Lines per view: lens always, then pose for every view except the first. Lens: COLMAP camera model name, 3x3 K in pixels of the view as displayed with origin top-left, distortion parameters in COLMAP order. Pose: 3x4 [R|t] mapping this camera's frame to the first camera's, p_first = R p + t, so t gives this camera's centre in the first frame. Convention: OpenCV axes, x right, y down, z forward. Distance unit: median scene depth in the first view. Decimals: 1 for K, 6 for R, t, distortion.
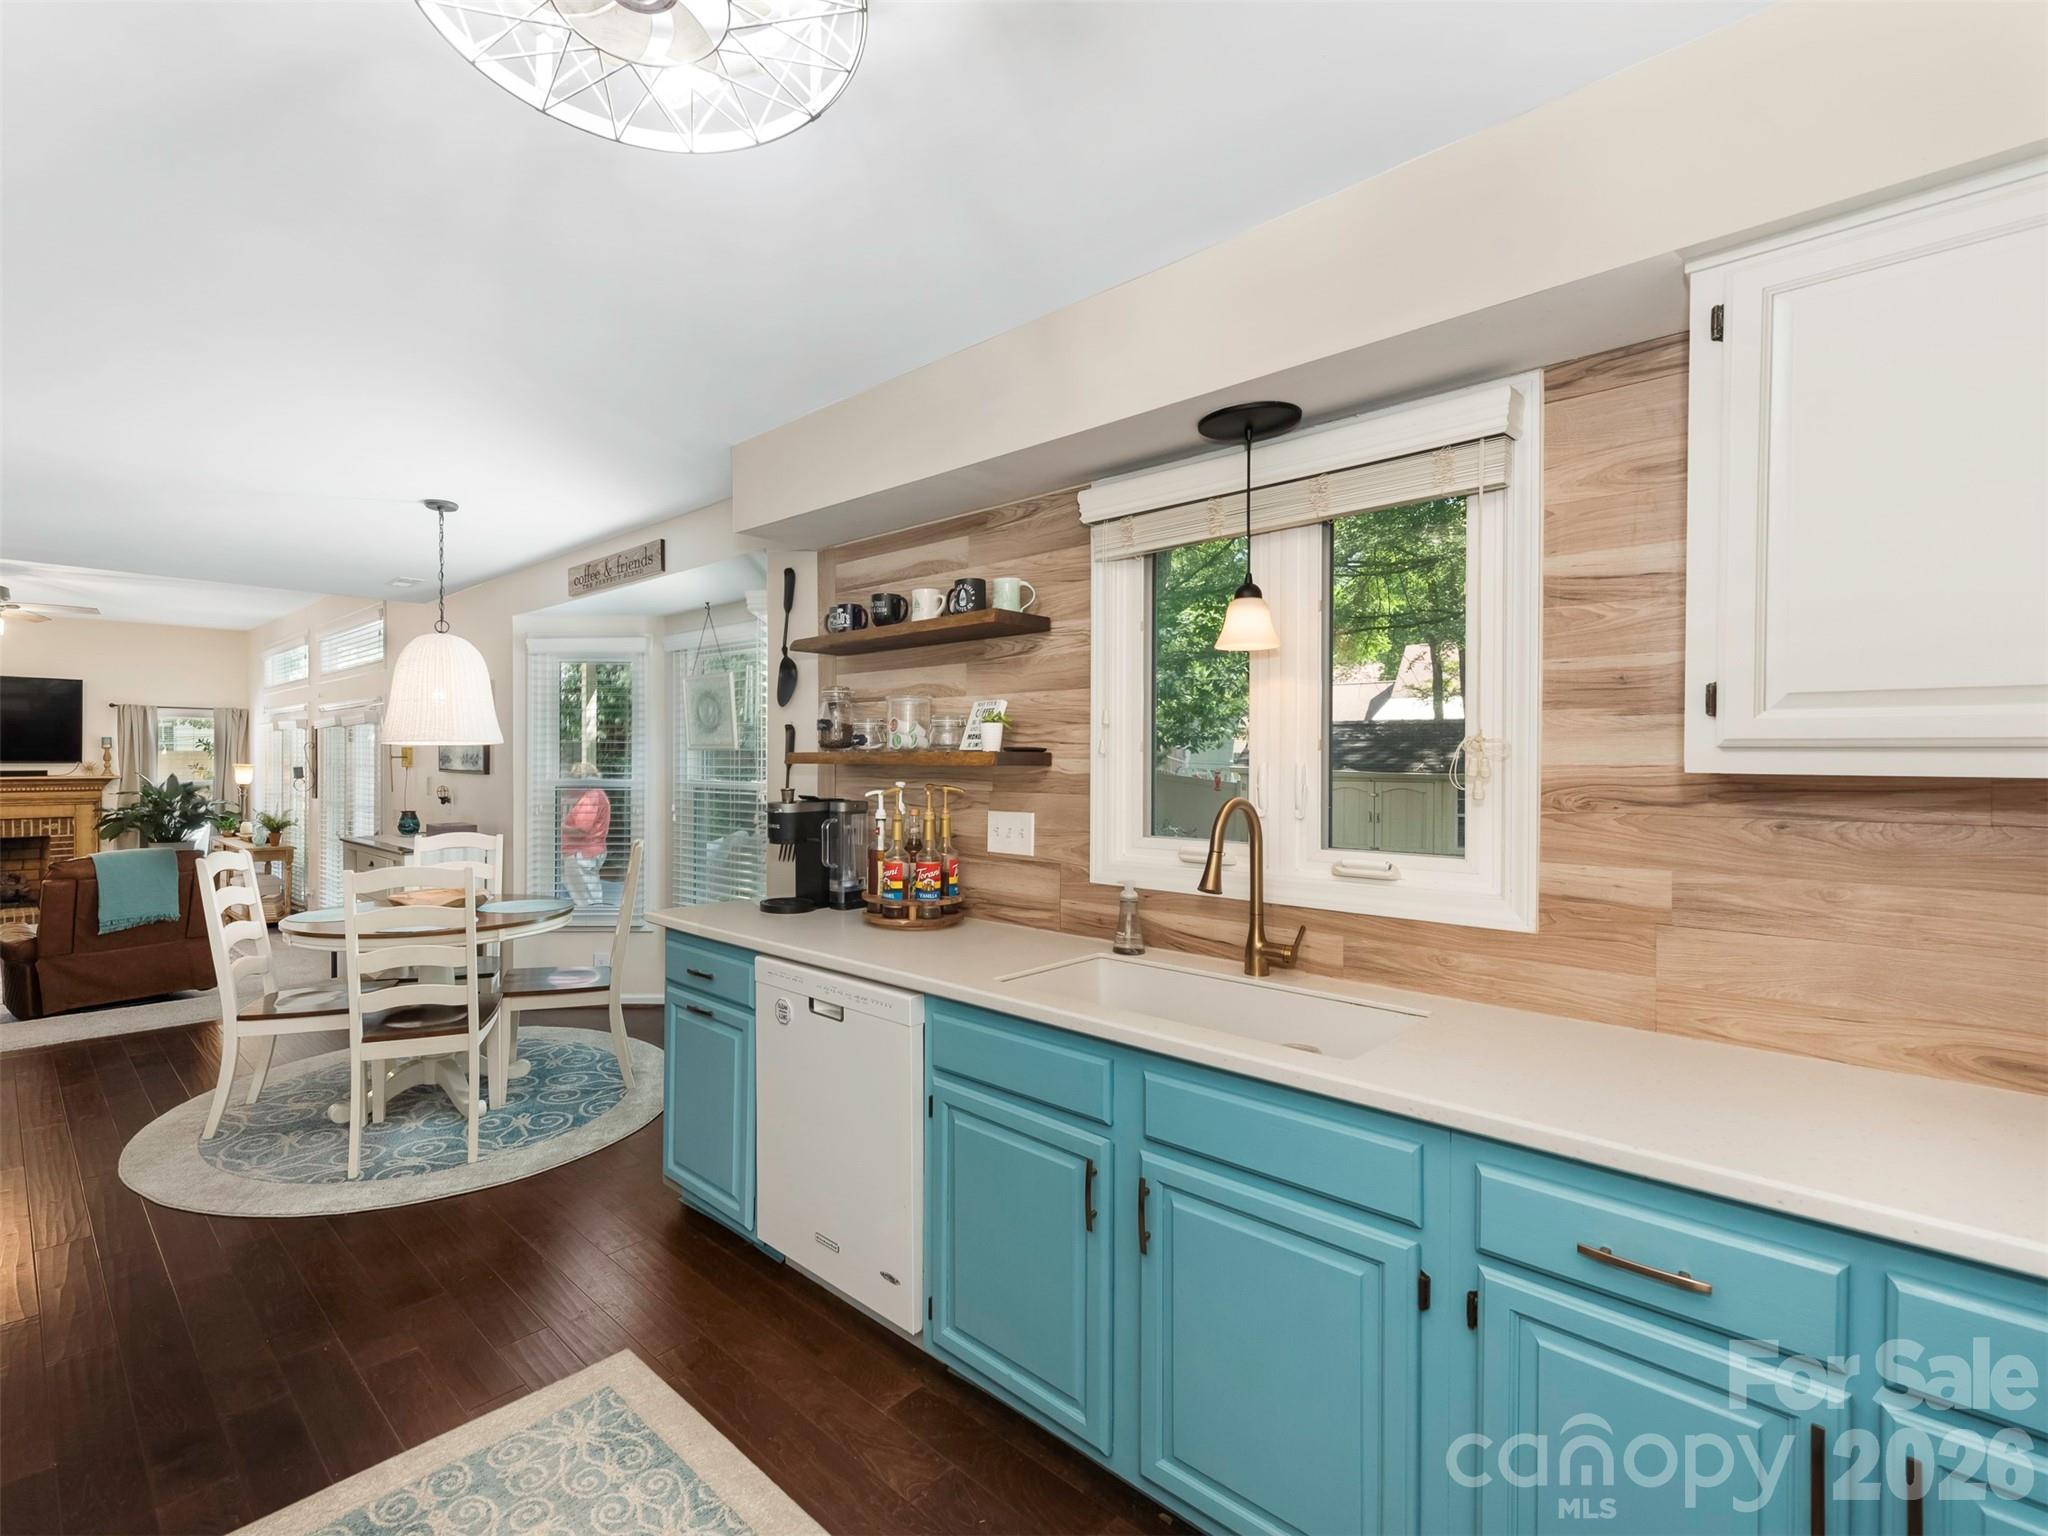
lens RADIAL K [[927.7, 0, 923.0], [0, 927.7, 764.6], [0, 0, 1]] dist [0.013125, -0.005278]
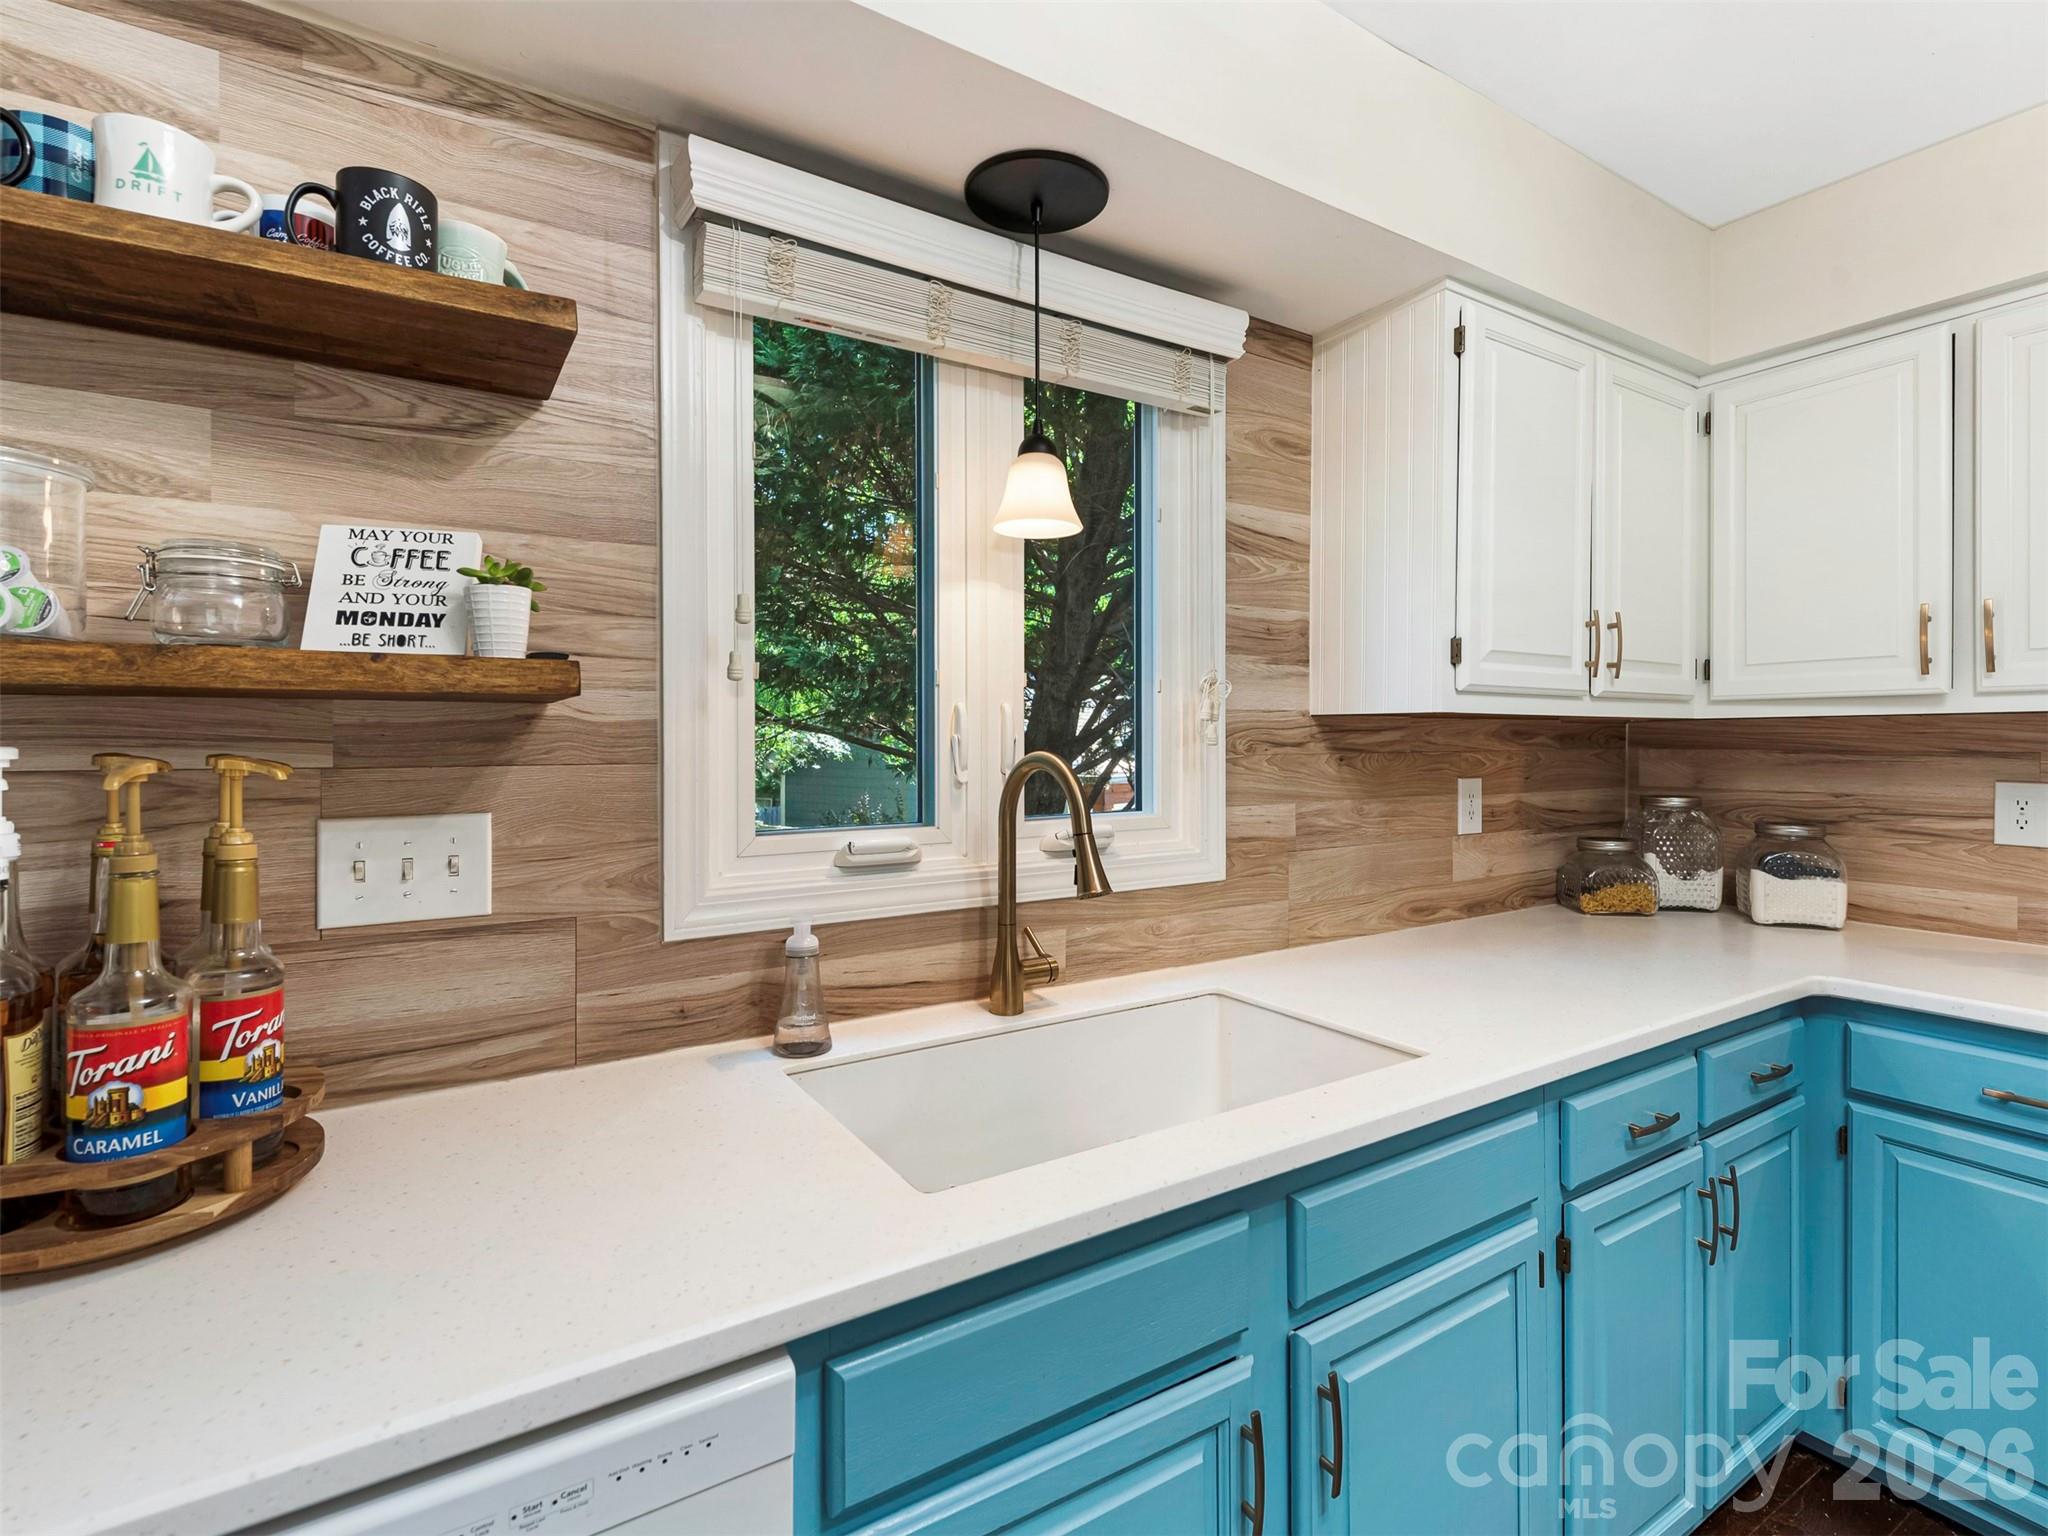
lens RADIAL K [[982.1, 0, 1043.5], [0, 982.1, 743.1], [0, 0, 1]] dist [0.011606, -0.000827]
pose [[0.214116, -0.005354, 0.976794, -0.285577], [0.010667, 0.999938, 0.003142, 0.022159], [-0.976750, 0.009747, 0.214160, 0.686525]]
